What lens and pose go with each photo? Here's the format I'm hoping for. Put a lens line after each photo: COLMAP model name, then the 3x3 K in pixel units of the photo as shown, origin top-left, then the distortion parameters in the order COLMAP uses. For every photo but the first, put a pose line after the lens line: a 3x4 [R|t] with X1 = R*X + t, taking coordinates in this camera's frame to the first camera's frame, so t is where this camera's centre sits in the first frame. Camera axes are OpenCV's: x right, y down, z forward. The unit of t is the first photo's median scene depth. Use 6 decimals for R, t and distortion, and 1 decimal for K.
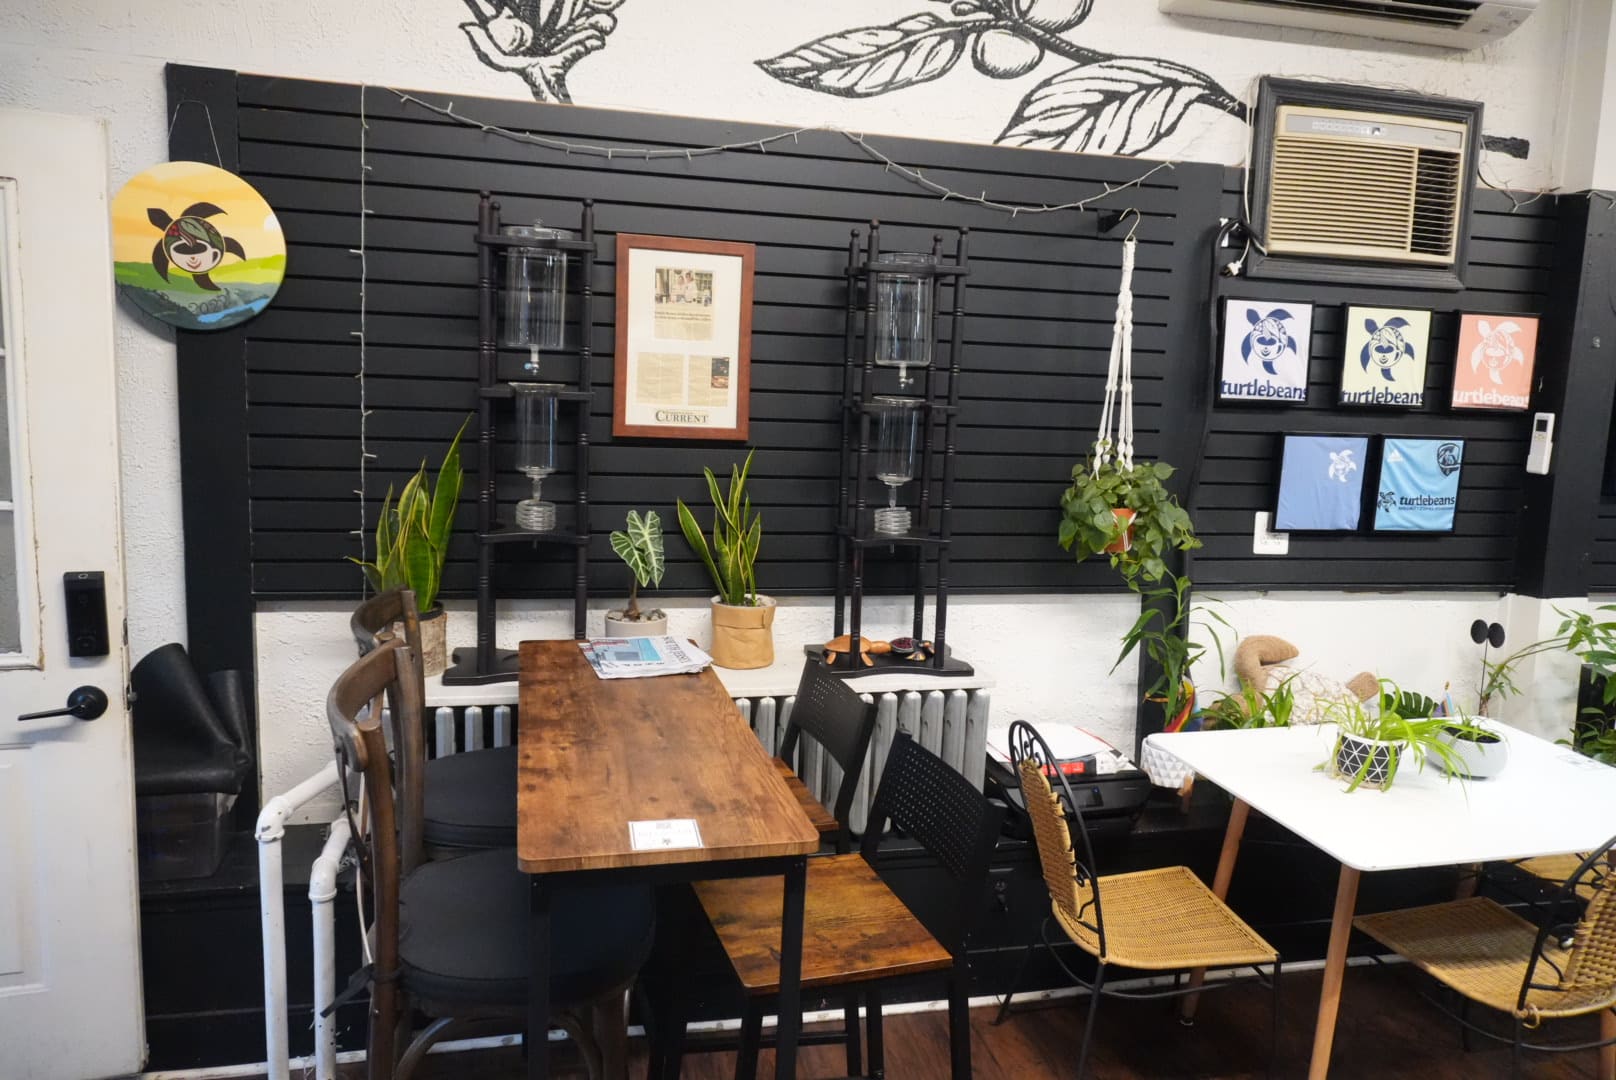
lens RADIAL K [[1079.5, 0, 808.0], [0, 1079.5, 540.0], [0, 0, 1]] dist [-0.000945, 0.001861]
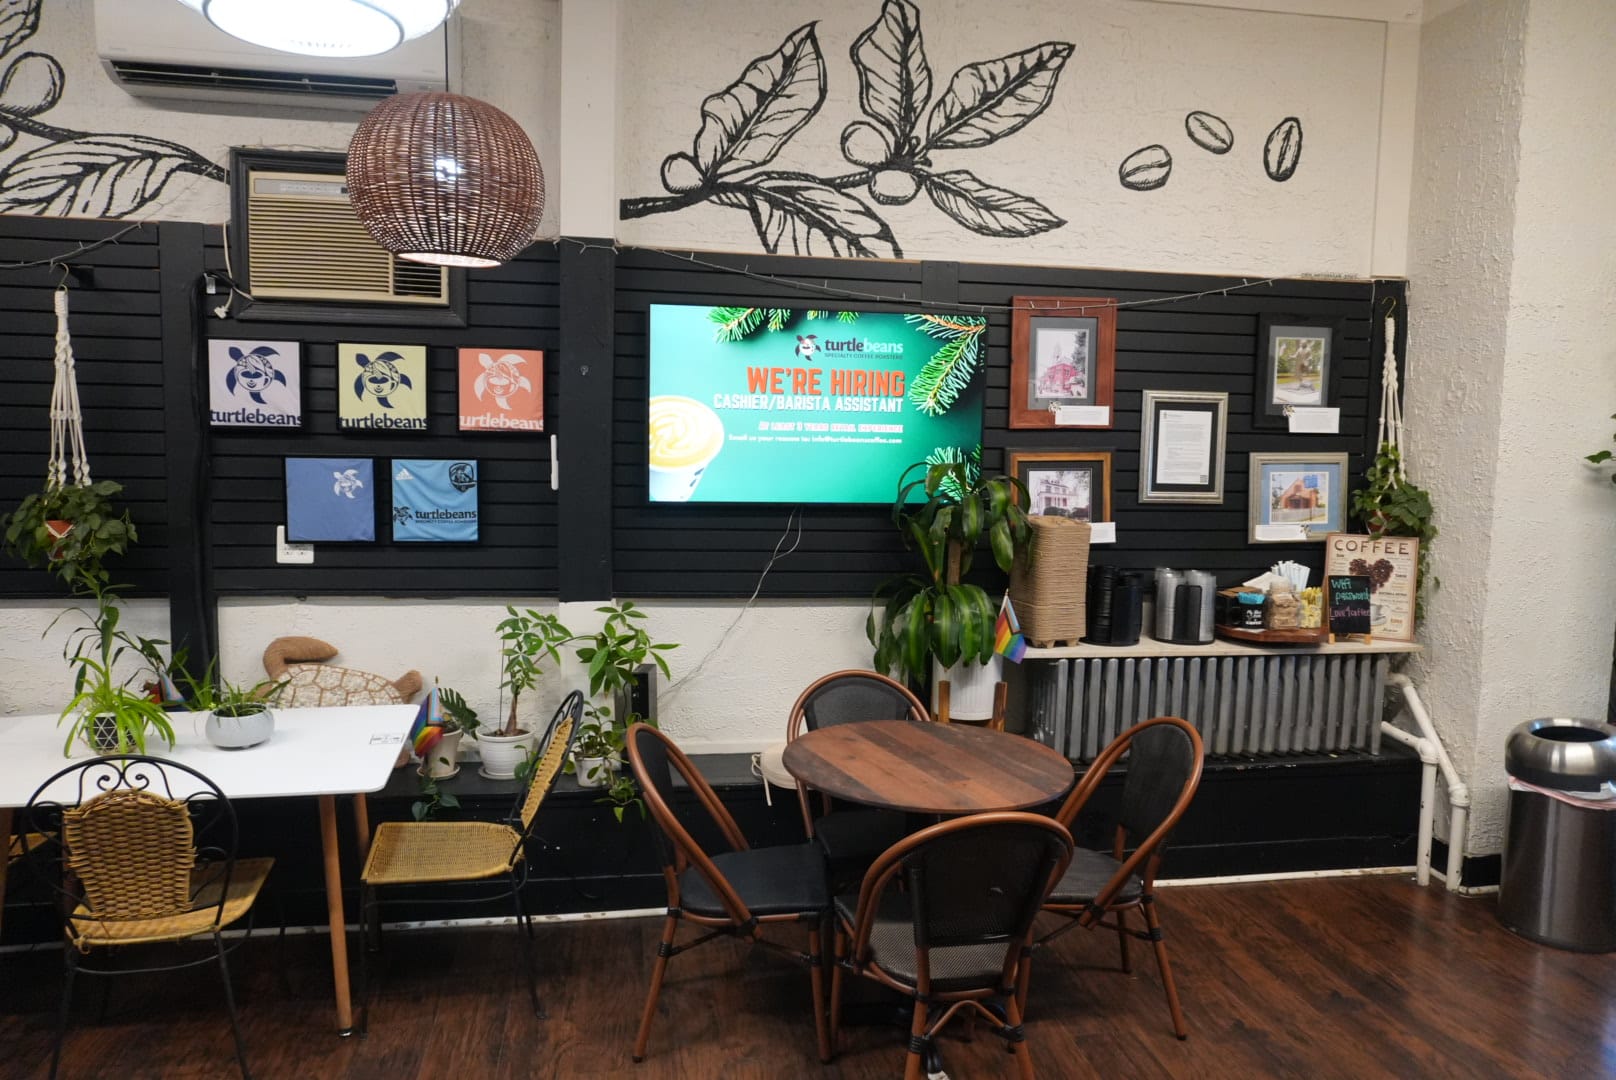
lens RADIAL K [[1079.5, 0, 808.0], [0, 1079.5, 540.0], [0, 0, 1]] dist [-0.000945, 0.001861]
pose [[0.998561, -0.010116, -0.052658, 1.058368], [0.007685, 0.998904, -0.046175, 0.046539], [0.053067, 0.045704, 0.997544, -0.095910]]
